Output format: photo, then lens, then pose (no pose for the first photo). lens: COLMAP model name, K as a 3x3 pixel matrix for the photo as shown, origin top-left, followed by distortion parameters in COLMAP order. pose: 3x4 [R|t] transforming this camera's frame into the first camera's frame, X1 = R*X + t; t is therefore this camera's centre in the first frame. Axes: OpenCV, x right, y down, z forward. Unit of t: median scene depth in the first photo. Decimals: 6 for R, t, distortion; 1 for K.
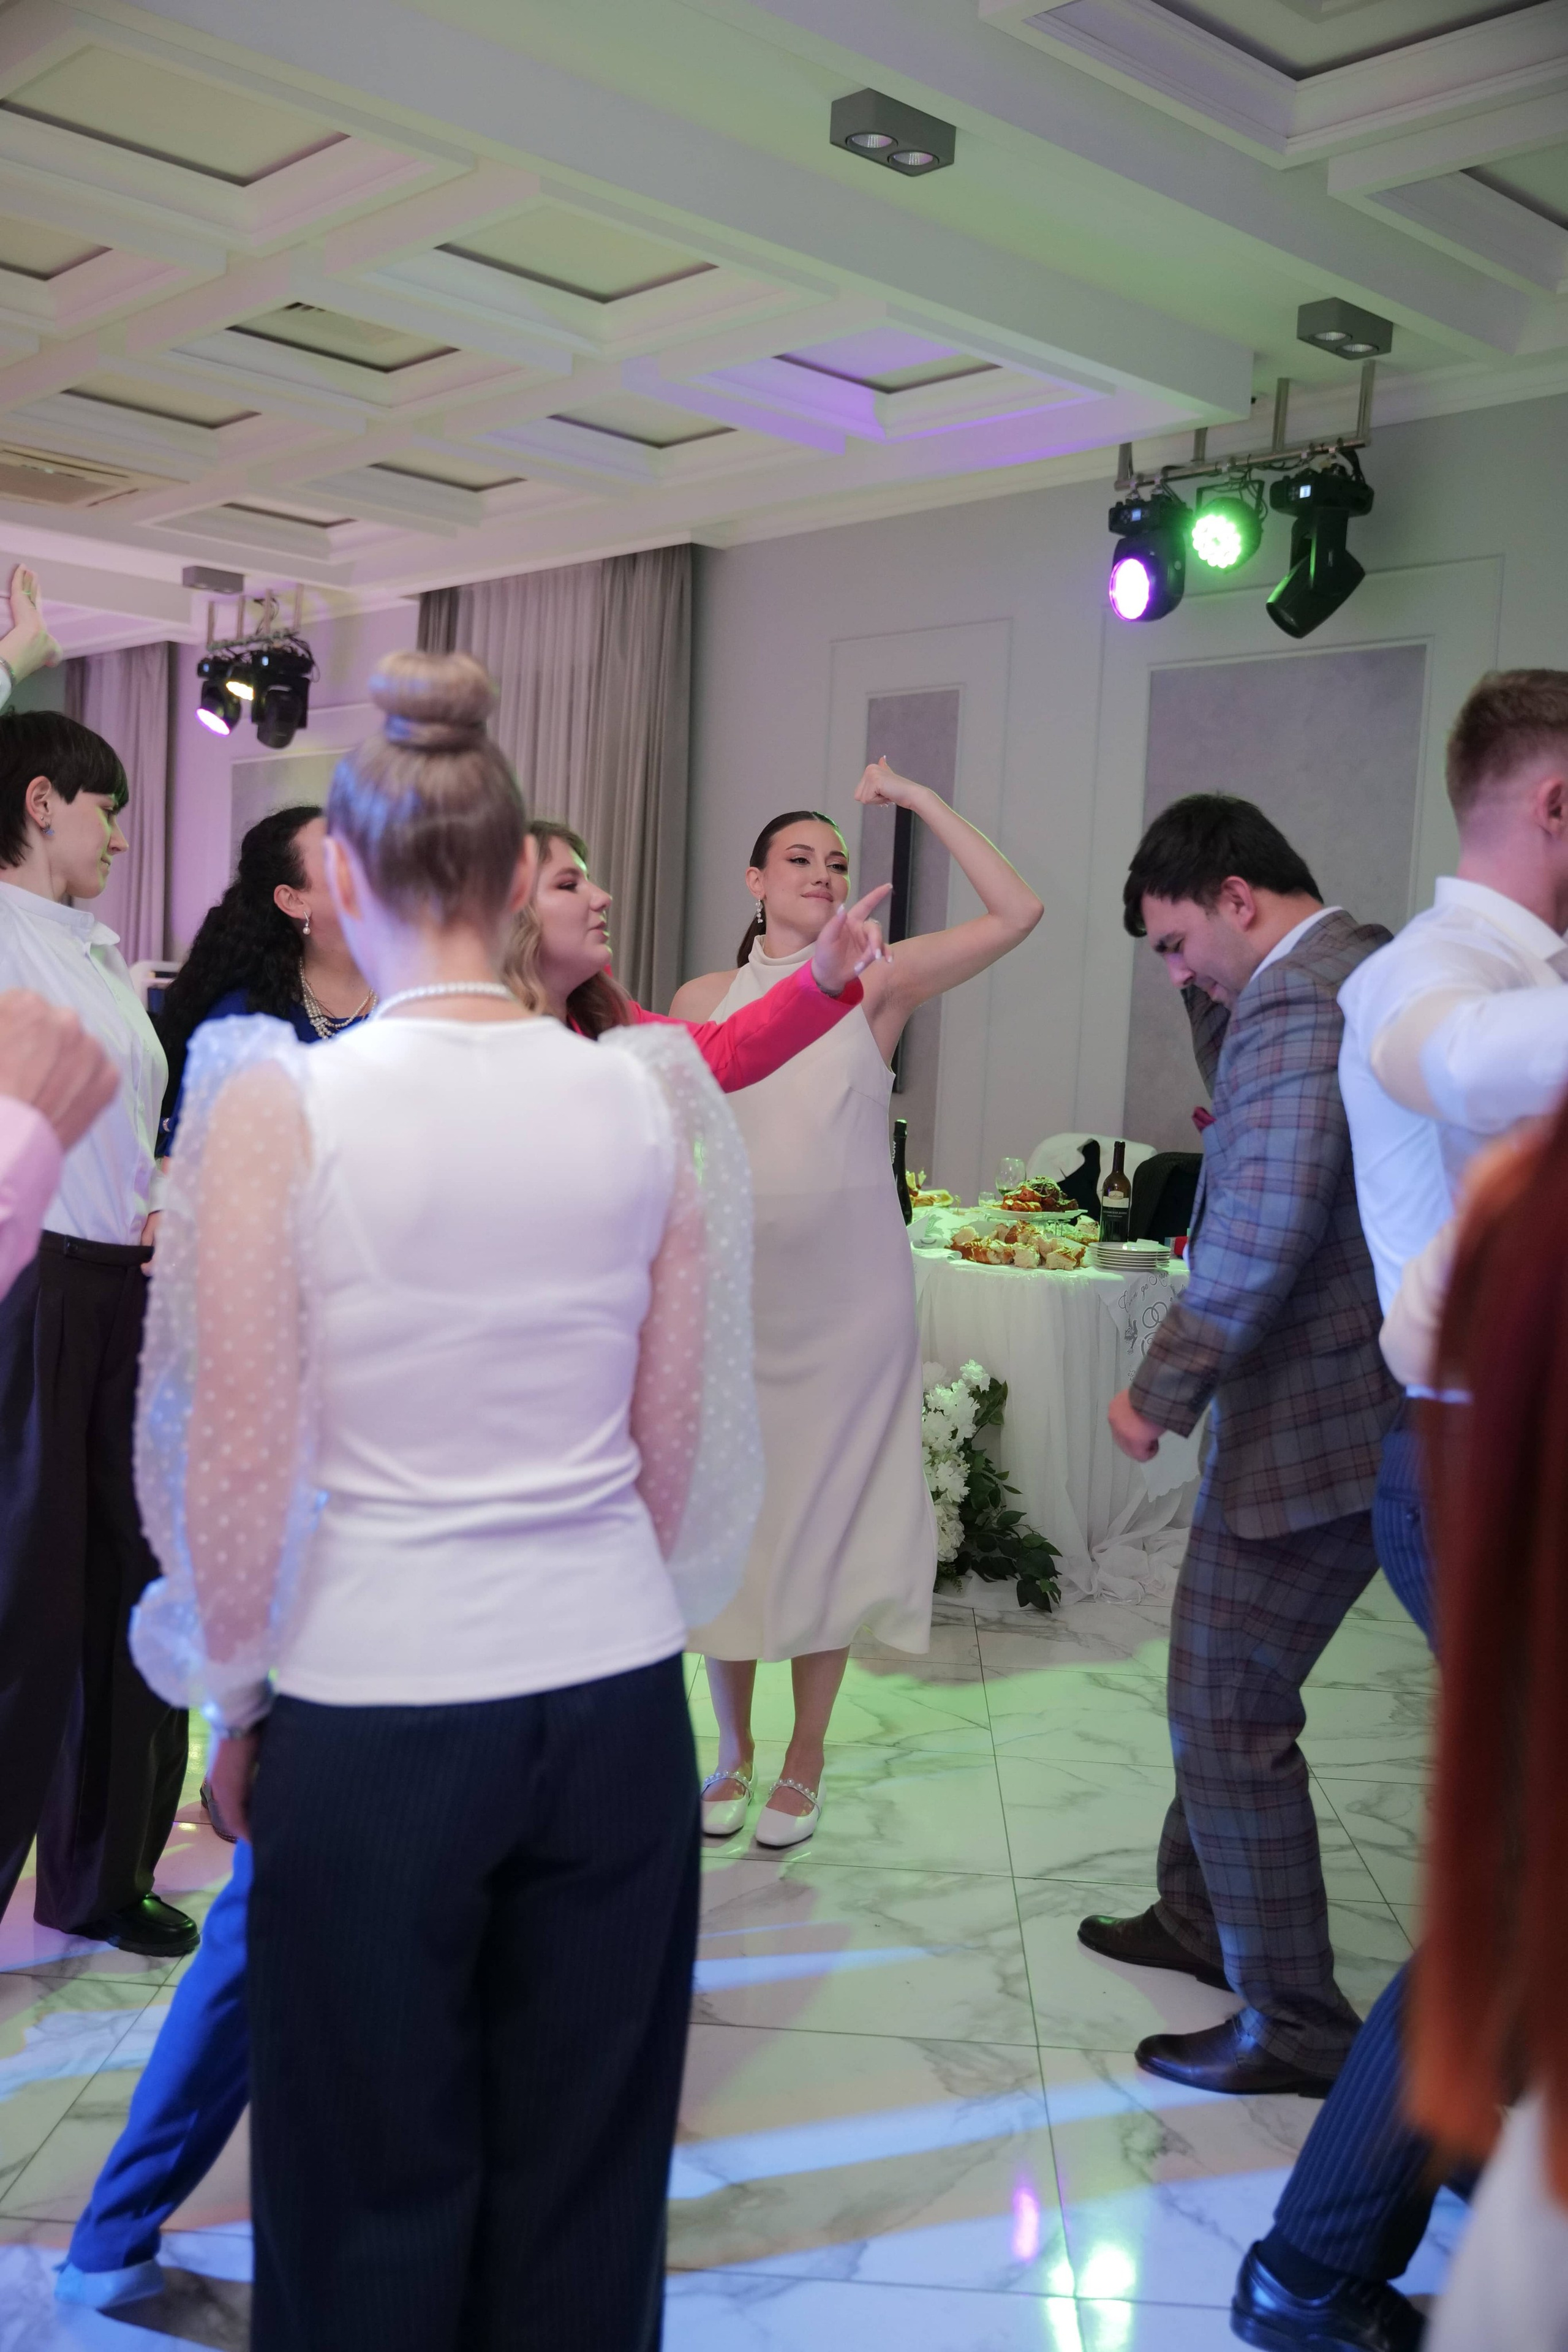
lens RADIAL K [[2237.8, 0, 769.0], [0, 2237.8, 1176.0], [0, 0, 1]] dist [-0.008317, 0.000000]
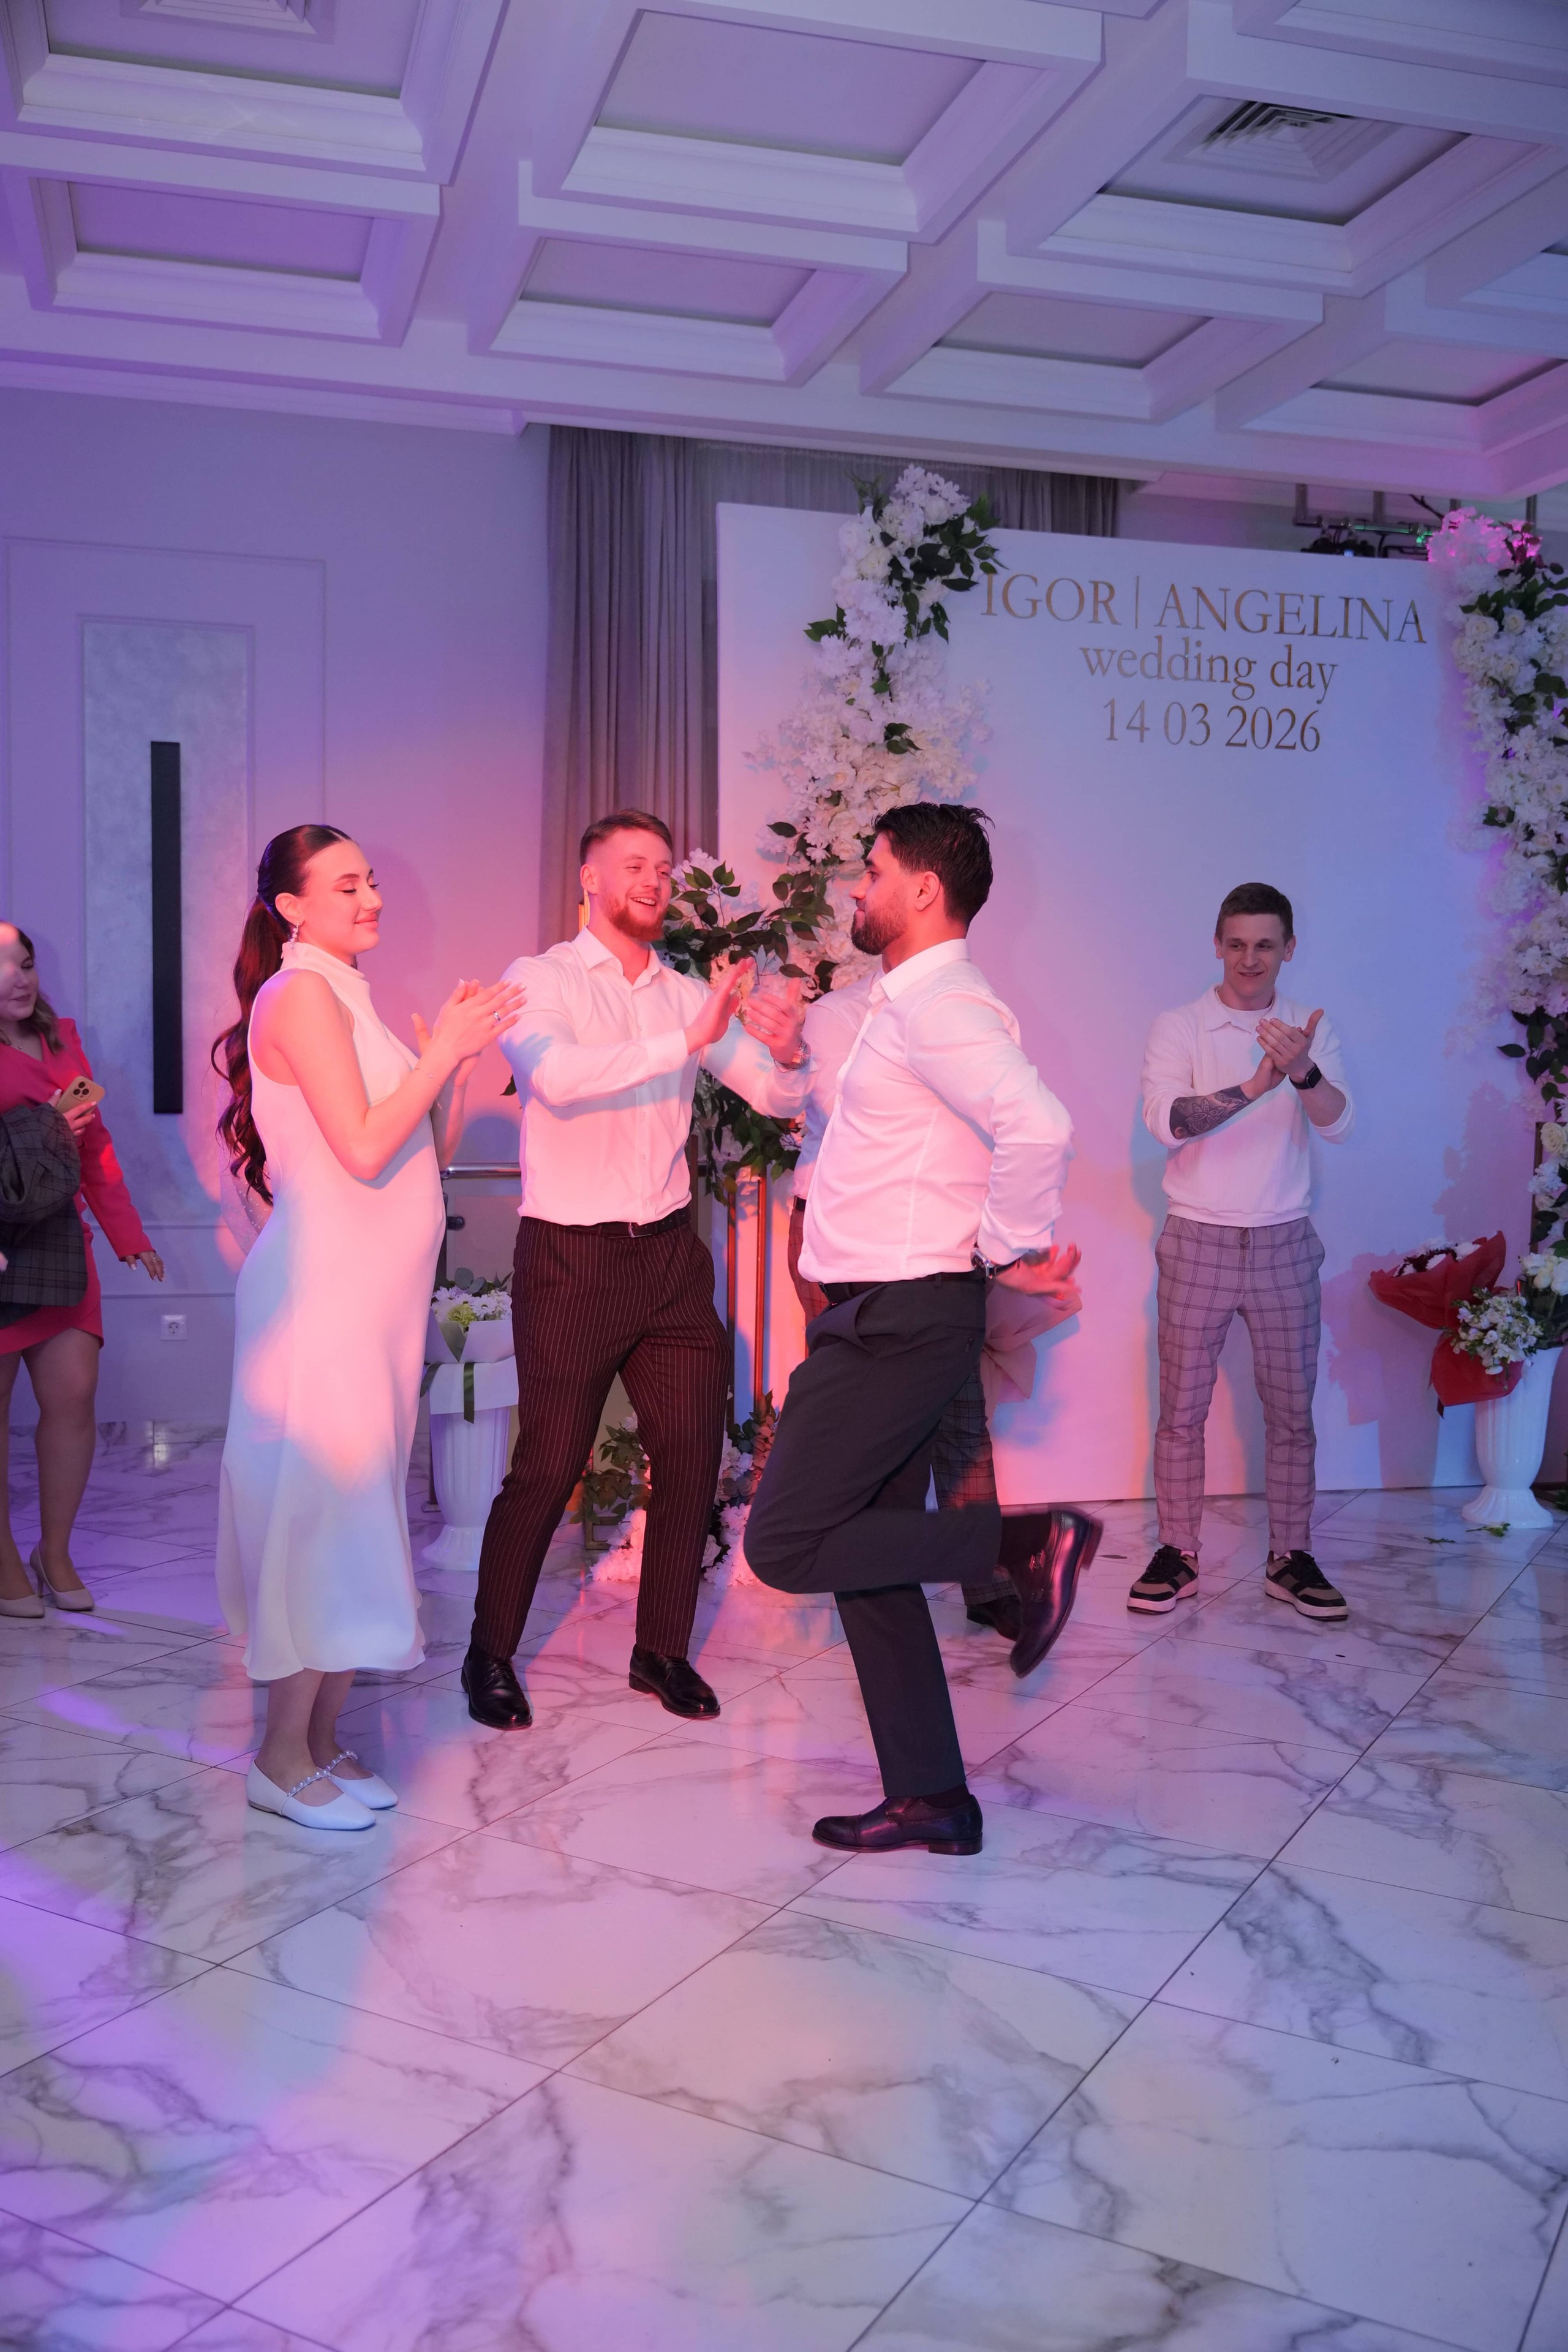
lens RADIAL K [[2097.4, 0, 773.7], [0, 2097.4, 1184.5], [0, 0, 1]] dist [0.006420, -0.019854]
pose [[0.449792, -0.102084, 0.887280, -0.443105], [0.071047, 0.994388, 0.078391, -0.036626], [-0.890303, 0.027779, 0.454521, 0.277317]]
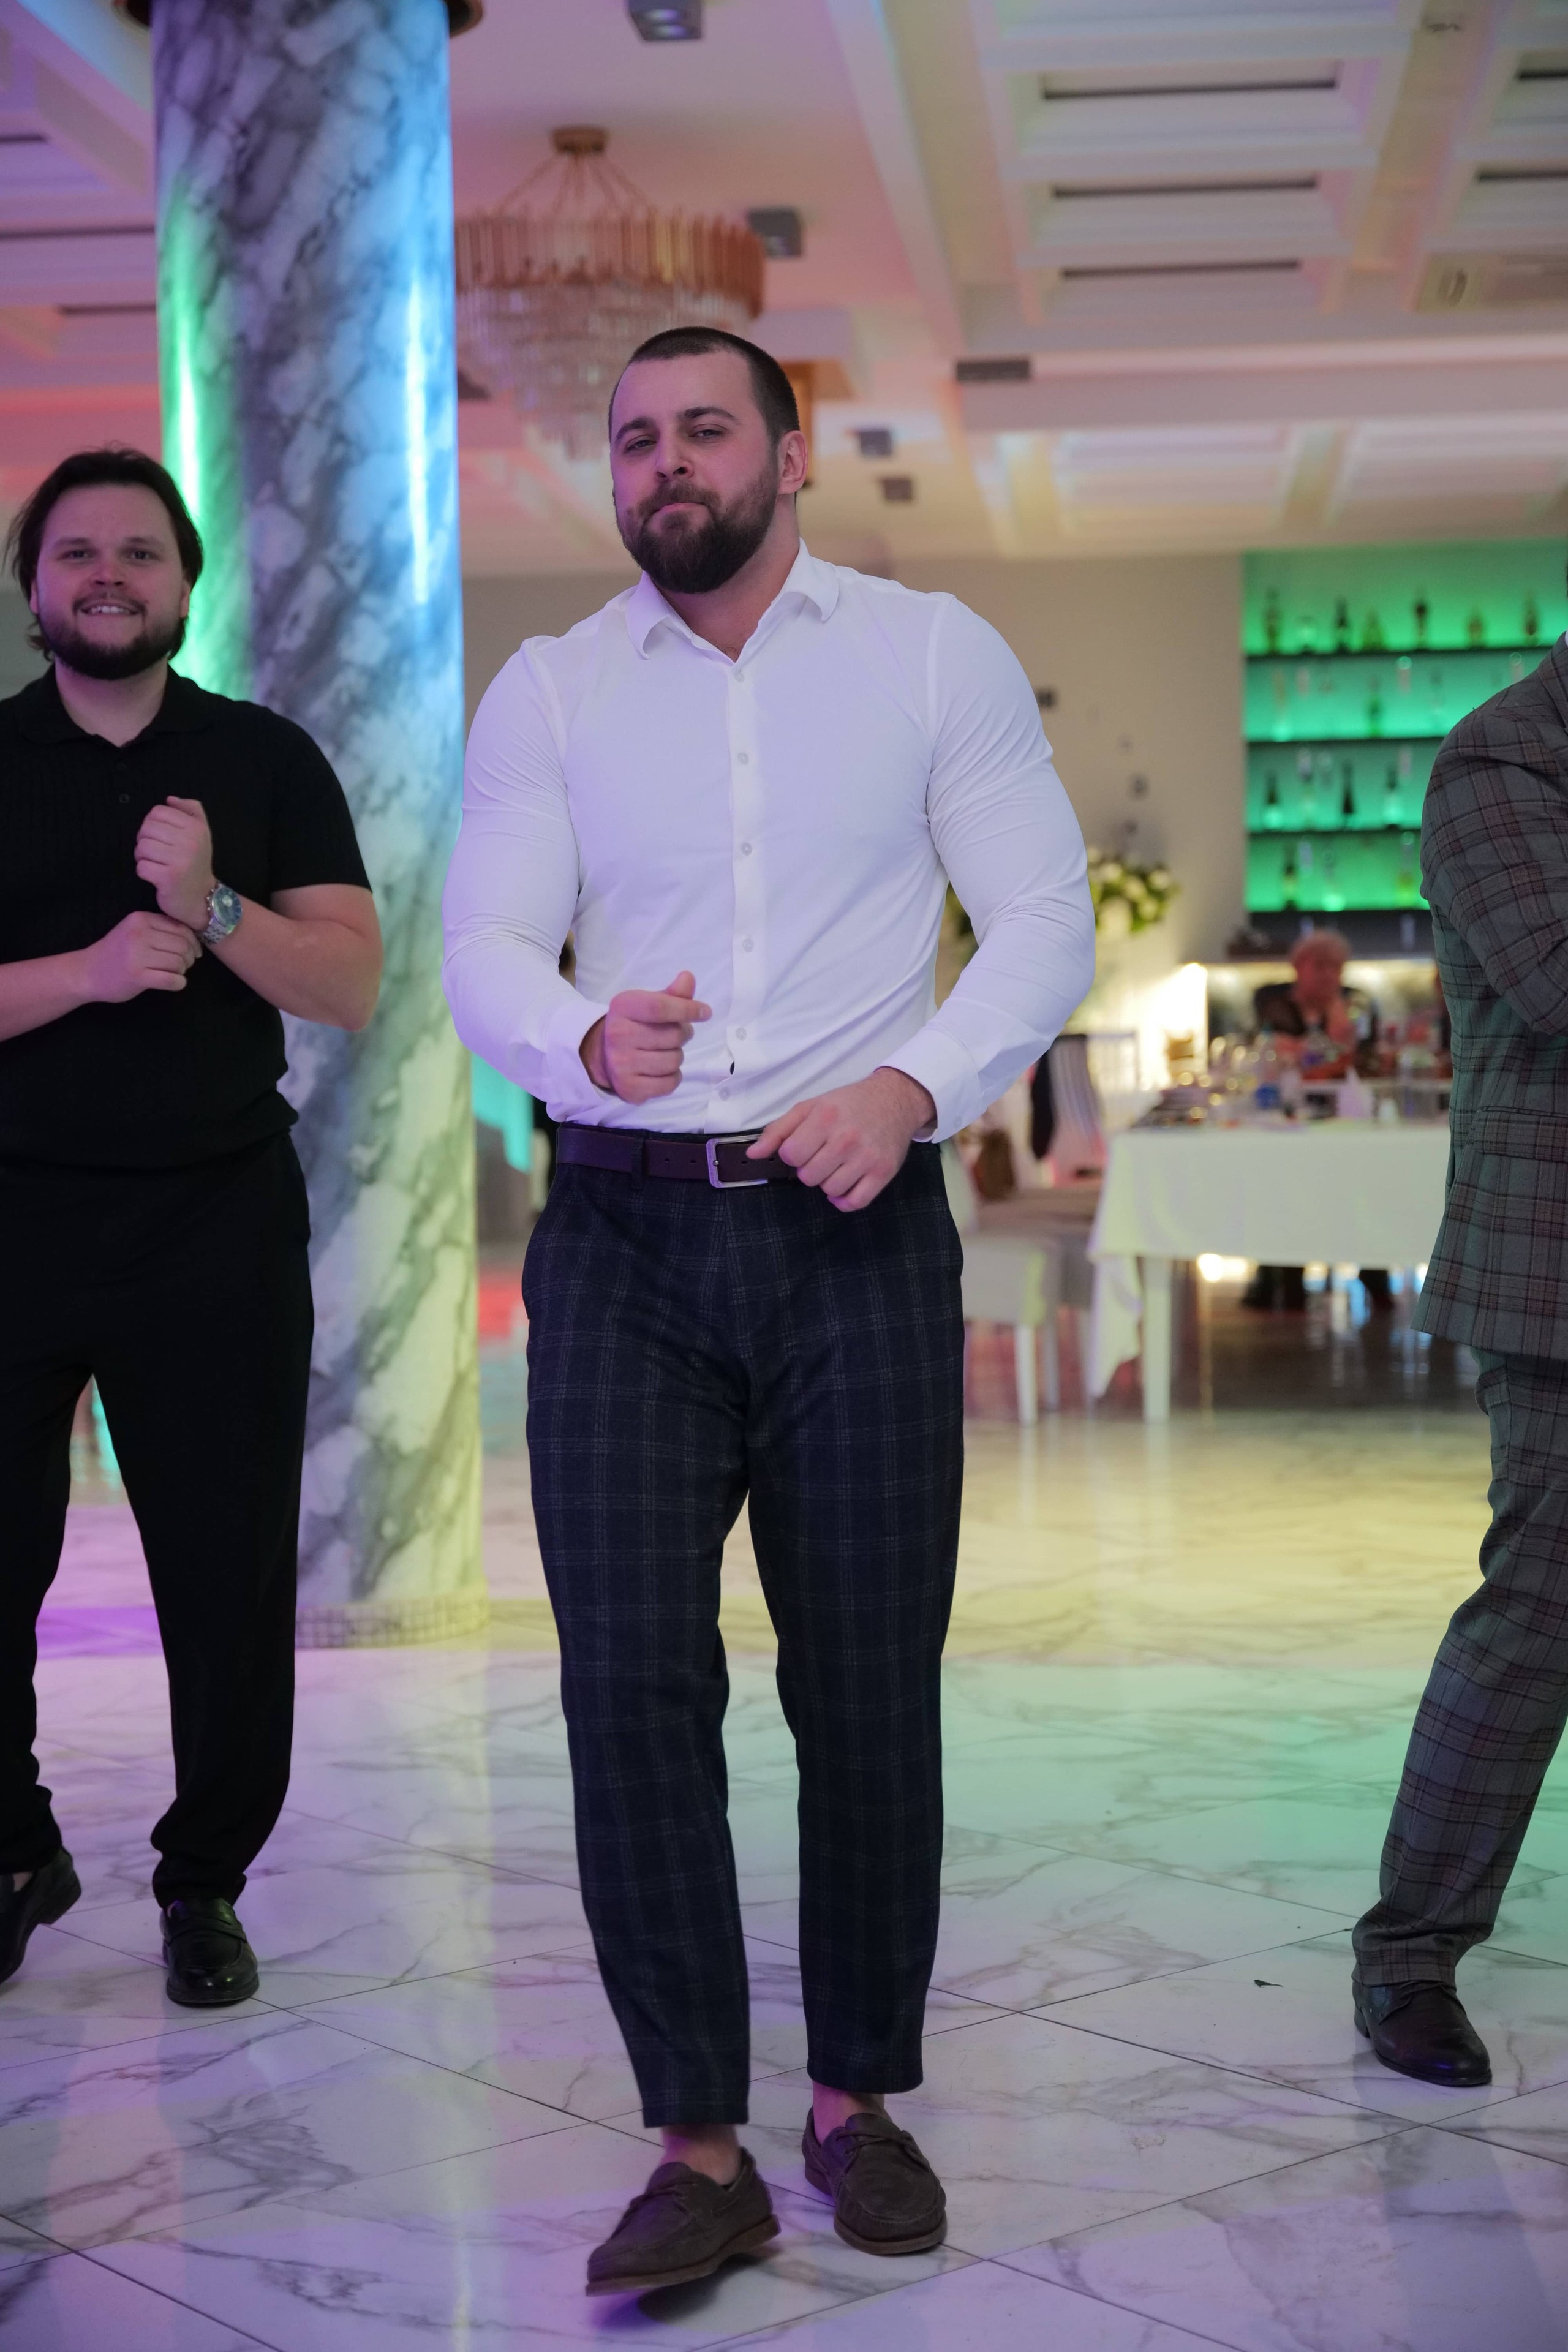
lens RADIAL K [[3760.6, 0, 772.3], [0, 3760.6, 1175.1], [0, 0, 1]] dist [-0.002059, 0.000000]
pose [[0.668102, -0.034932, -0.743249, 0.726035], [0.006765, 0.999141, -0.040877, 0.085341], [0.744039, 0.022282, 0.667765, -0.129707]]
